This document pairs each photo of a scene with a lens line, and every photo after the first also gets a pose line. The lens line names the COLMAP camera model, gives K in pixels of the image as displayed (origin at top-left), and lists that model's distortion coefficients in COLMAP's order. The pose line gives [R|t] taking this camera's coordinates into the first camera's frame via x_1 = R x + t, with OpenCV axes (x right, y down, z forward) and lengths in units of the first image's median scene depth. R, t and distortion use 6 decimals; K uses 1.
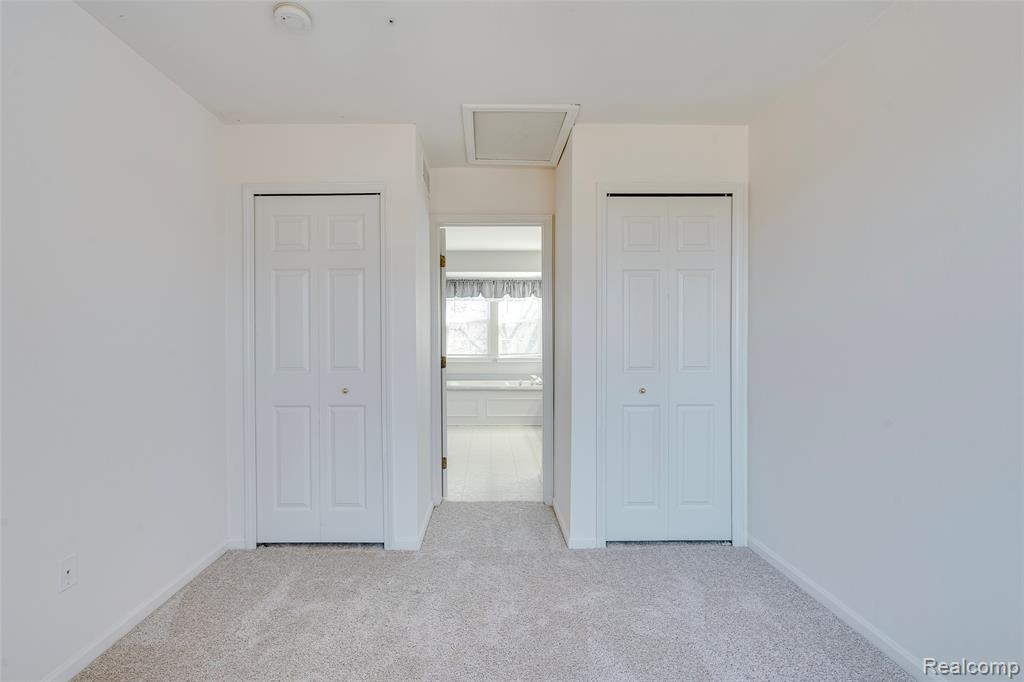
lens RADIAL K [[465.0, 0, 502.5], [0, 465.0, 341.9], [0, 0, 1]] dist [-0.007640, 0.002585]
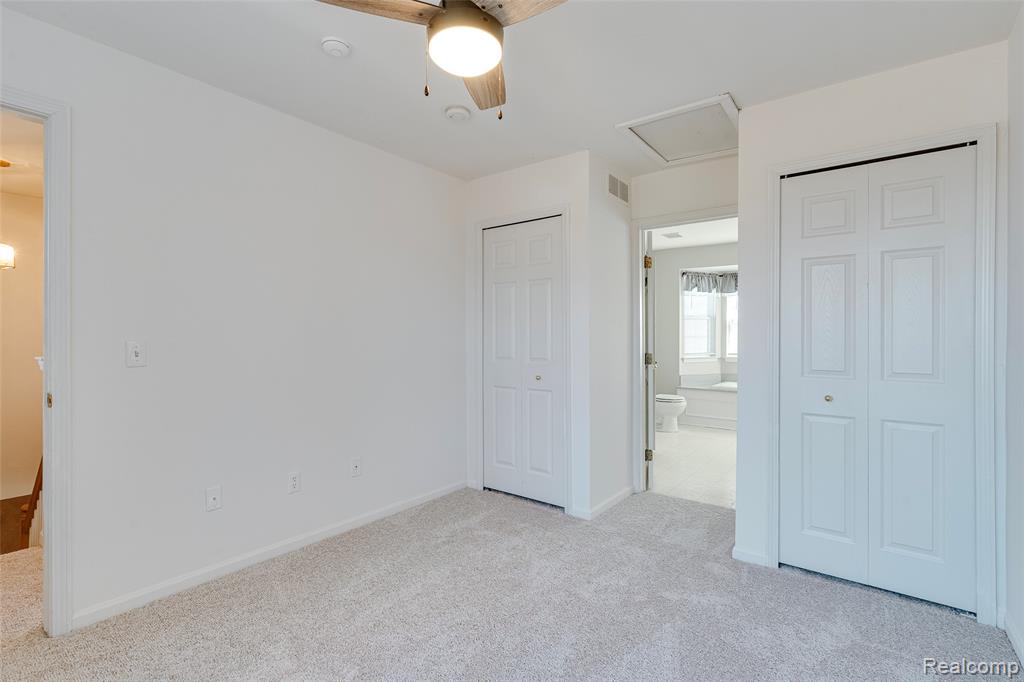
lens RADIAL K [[493.0, 0, 537.2], [0, 493.0, 338.6], [0, 0, 1]] dist [-0.008280, 0.005461]
pose [[0.792352, 0.007914, -0.610012, 0.451260], [-0.010179, 0.999948, -0.000248, 0.001787], [0.609979, 0.006406, 0.792392, -0.043709]]
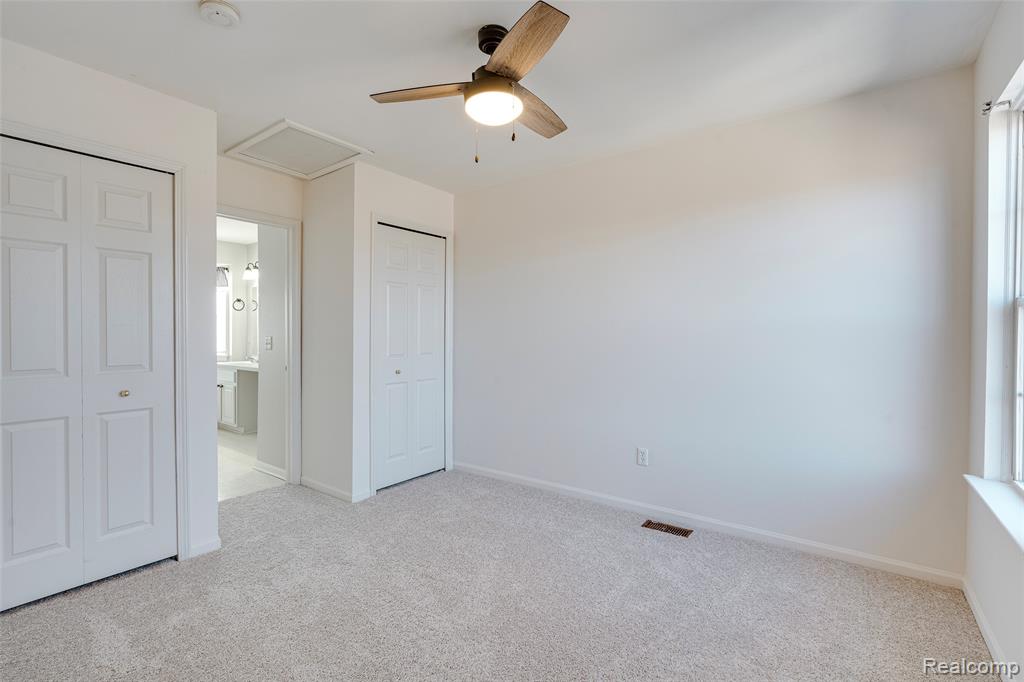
lens RADIAL K [[465.0, 0, 494.3], [0, 465.0, 341.0], [0, 0, 1]] dist [-0.007640, 0.002585]
pose [[0.621904, -0.010313, 0.783026, -0.574149], [0.002651, 0.999935, 0.011065, 0.000691], [-0.783089, -0.004806, 0.621891, -0.061414]]
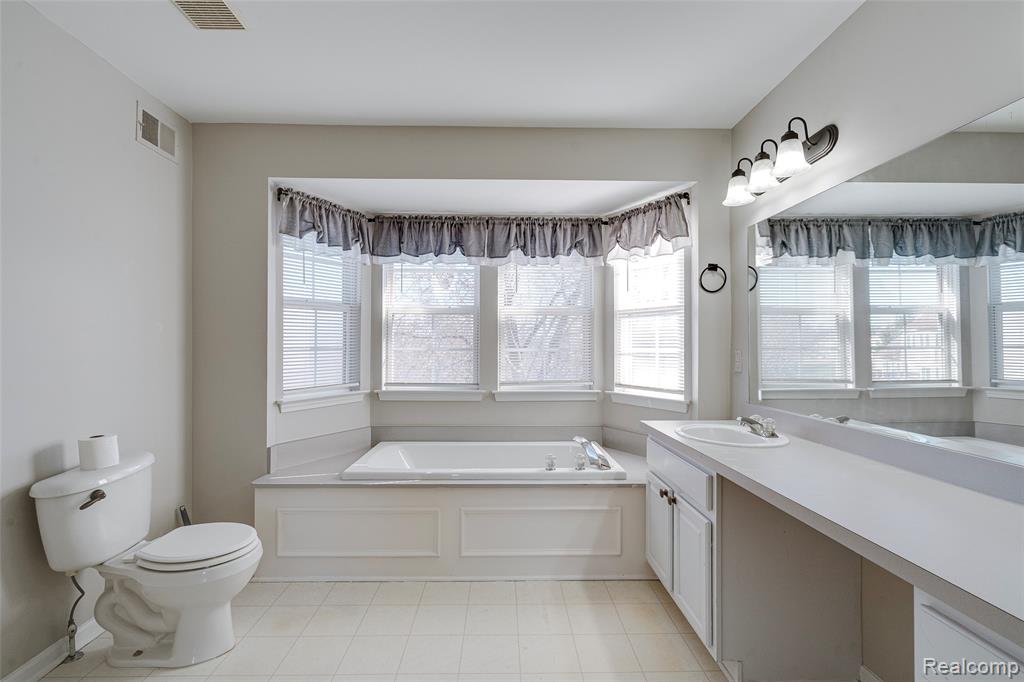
lens RADIAL K [[493.0, 0, 503.5], [0, 493.0, 339.3], [0, 0, 1]] dist [-0.008280, 0.005461]
pose [[0.999434, -0.000902, -0.033642, 0.031109], [-0.000225, 0.999439, -0.033477, -0.000119], [0.033654, 0.033465, 0.998873, 1.313192]]
